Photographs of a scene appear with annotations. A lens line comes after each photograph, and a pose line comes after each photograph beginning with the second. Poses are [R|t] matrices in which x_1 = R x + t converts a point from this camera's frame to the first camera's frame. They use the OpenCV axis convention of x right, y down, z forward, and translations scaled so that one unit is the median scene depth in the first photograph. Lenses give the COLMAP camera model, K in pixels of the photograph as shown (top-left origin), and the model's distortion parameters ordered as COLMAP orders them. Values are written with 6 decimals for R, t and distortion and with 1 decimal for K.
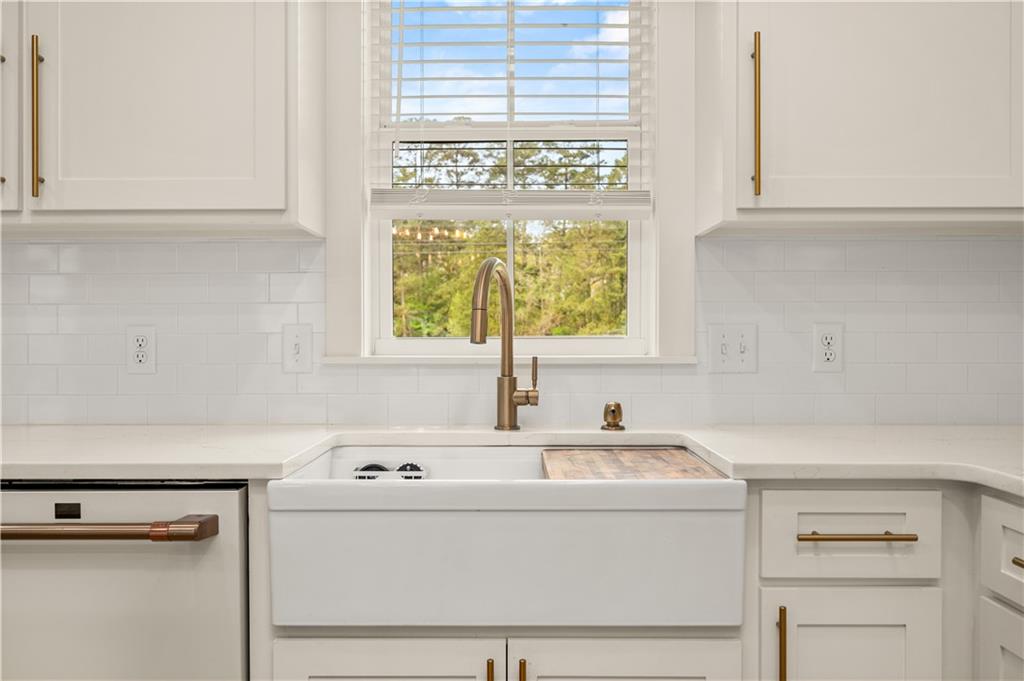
lens RADIAL K [[891.4, 0, 512.0], [0, 891.4, 340.5], [0, 0, 1]] dist [-0.003330, -0.002889]
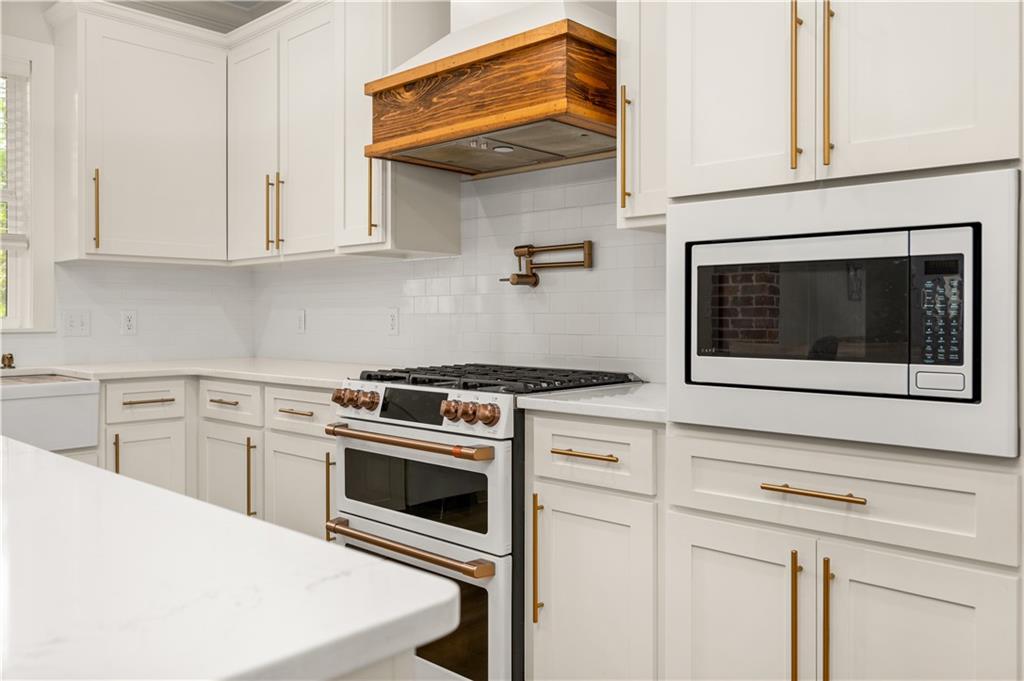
lens RADIAL K [[802.4, 0, 516.0], [0, 802.4, 317.5], [0, 0, 1]] dist [-0.005612, -0.003939]
pose [[0.674905, -0.002160, 0.737901, -0.401374], [0.006476, 0.999975, -0.002996, 0.009370], [-0.737876, 0.006801, 0.674902, -0.882050]]
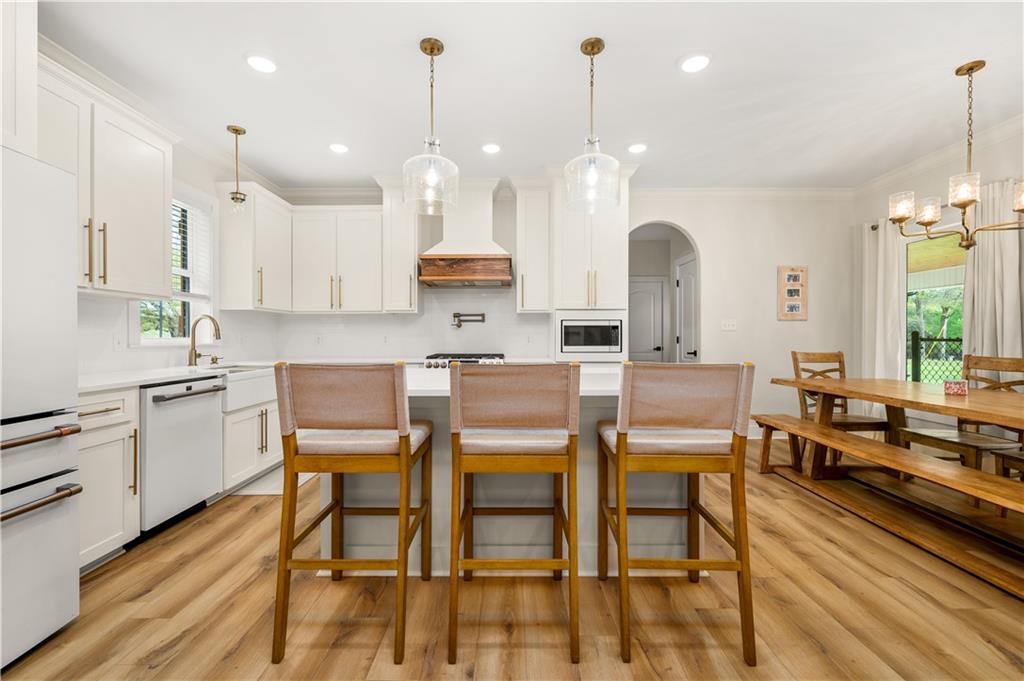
lens RADIAL K [[437.9, 0, 512.0], [0, 437.9, 340.5], [0, 0, 1]] dist [-0.000523, -0.000145]
pose [[-0.008640, -0.006181, 0.999944, -1.704864], [0.009266, 0.999937, 0.006261, 0.008374], [-0.999920, 0.009320, -0.008583, -0.175496]]
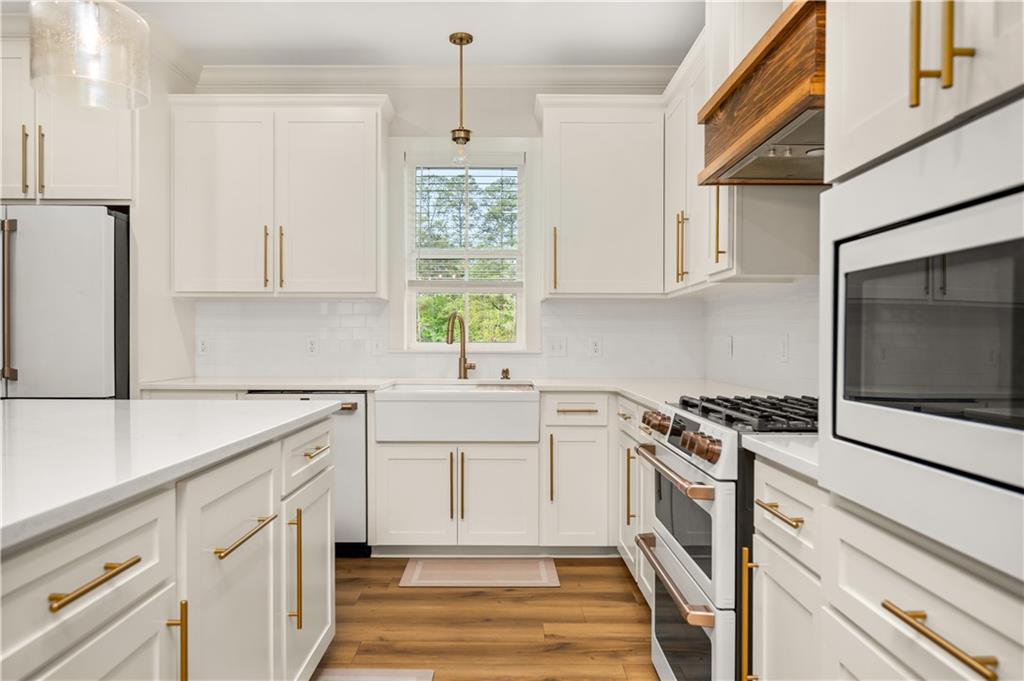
lens RADIAL K [[692.3, 0, 509.7], [0, 692.3, 353.2], [0, 0, 1]] dist [-0.004236, -0.002485]
pose [[0.999949, 0.003562, 0.009455, 0.110821], [-0.003653, 0.999946, 0.009697, 0.009406], [-0.009420, -0.009731, 0.999908, -0.970900]]
